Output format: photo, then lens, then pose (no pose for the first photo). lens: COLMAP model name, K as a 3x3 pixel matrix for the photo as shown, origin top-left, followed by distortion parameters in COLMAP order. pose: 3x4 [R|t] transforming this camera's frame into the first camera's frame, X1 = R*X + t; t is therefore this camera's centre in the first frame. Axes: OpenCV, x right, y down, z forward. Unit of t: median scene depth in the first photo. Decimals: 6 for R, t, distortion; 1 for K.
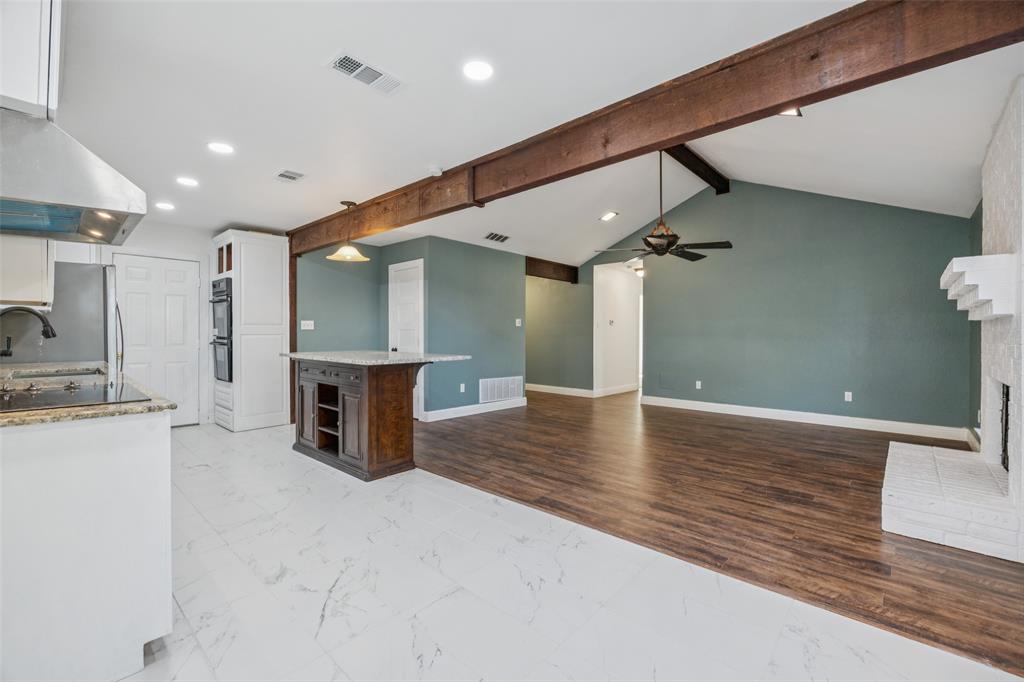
lens RADIAL K [[431.2, 0, 511.2], [0, 431.2, 337.7], [0, 0, 1]] dist [-0.009740, 0.000210]
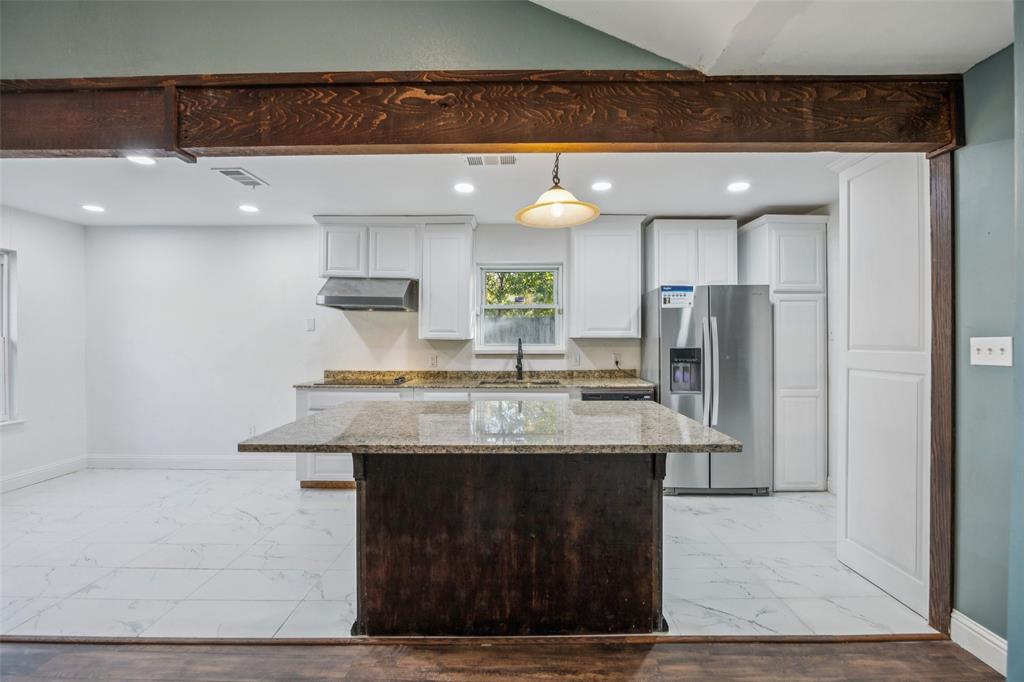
lens RADIAL K [[451.1, 0, 512.4], [0, 451.1, 335.6], [0, 0, 1]] dist [-0.009566, -0.000077]
pose [[-0.745252, -0.003274, -0.666775, -0.005185], [-0.007633, 0.999964, 0.003621, -0.044785], [0.666740, 0.007788, -0.745250, 1.164787]]
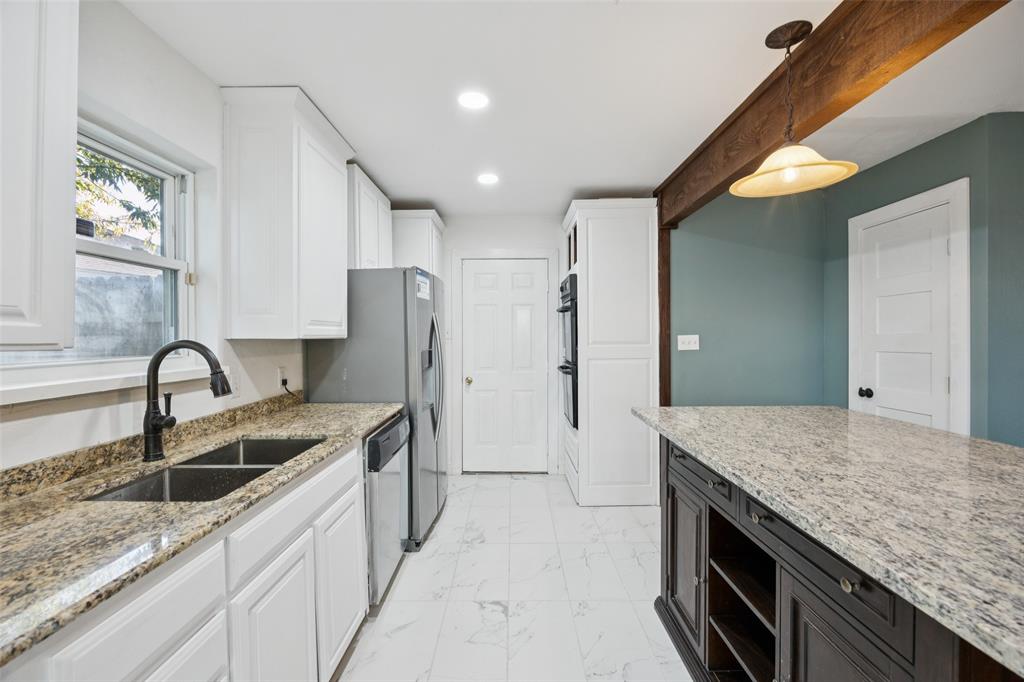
lens RADIAL K [[431.2, 0, 511.2], [0, 431.2, 337.7], [0, 0, 1]] dist [-0.009740, 0.000210]
pose [[0.666599, -0.001921, -0.745414, -0.225330], [-0.001275, 0.999992, -0.003717, -0.038209], [0.745415, 0.003428, 0.666592, 0.490587]]
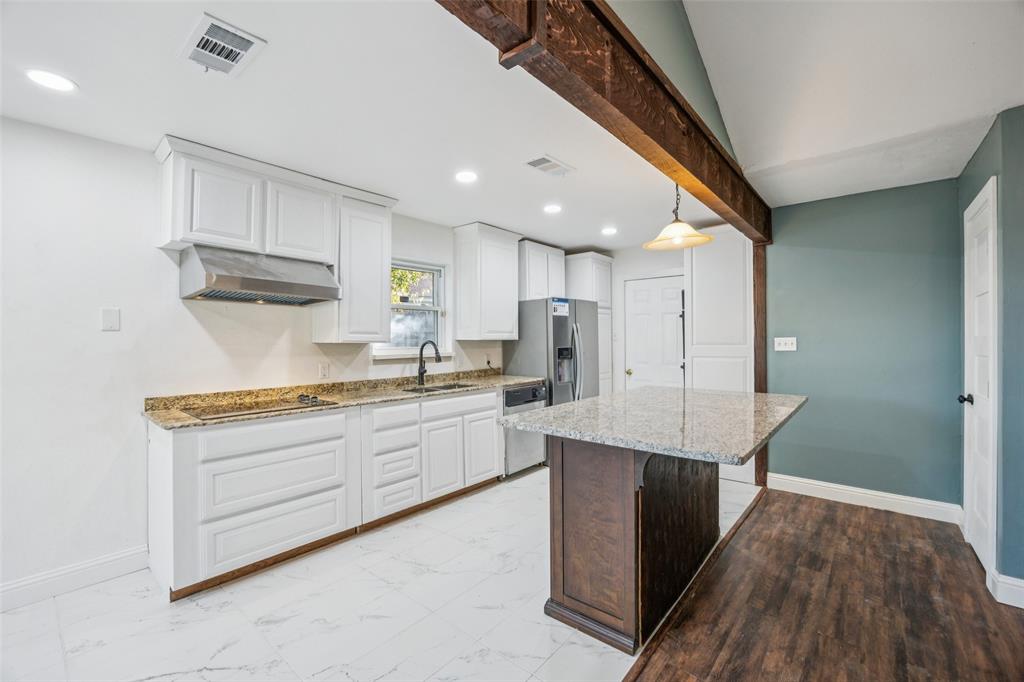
lens RADIAL K [[431.2, 0, 511.2], [0, 431.2, 337.7], [0, 0, 1]] dist [-0.009740, 0.000210]
pose [[0.032214, -0.005000, -0.999468, 0.195617], [-0.003861, 0.999979, -0.005127, -0.038936], [0.999474, 0.004024, 0.032194, 0.645970]]
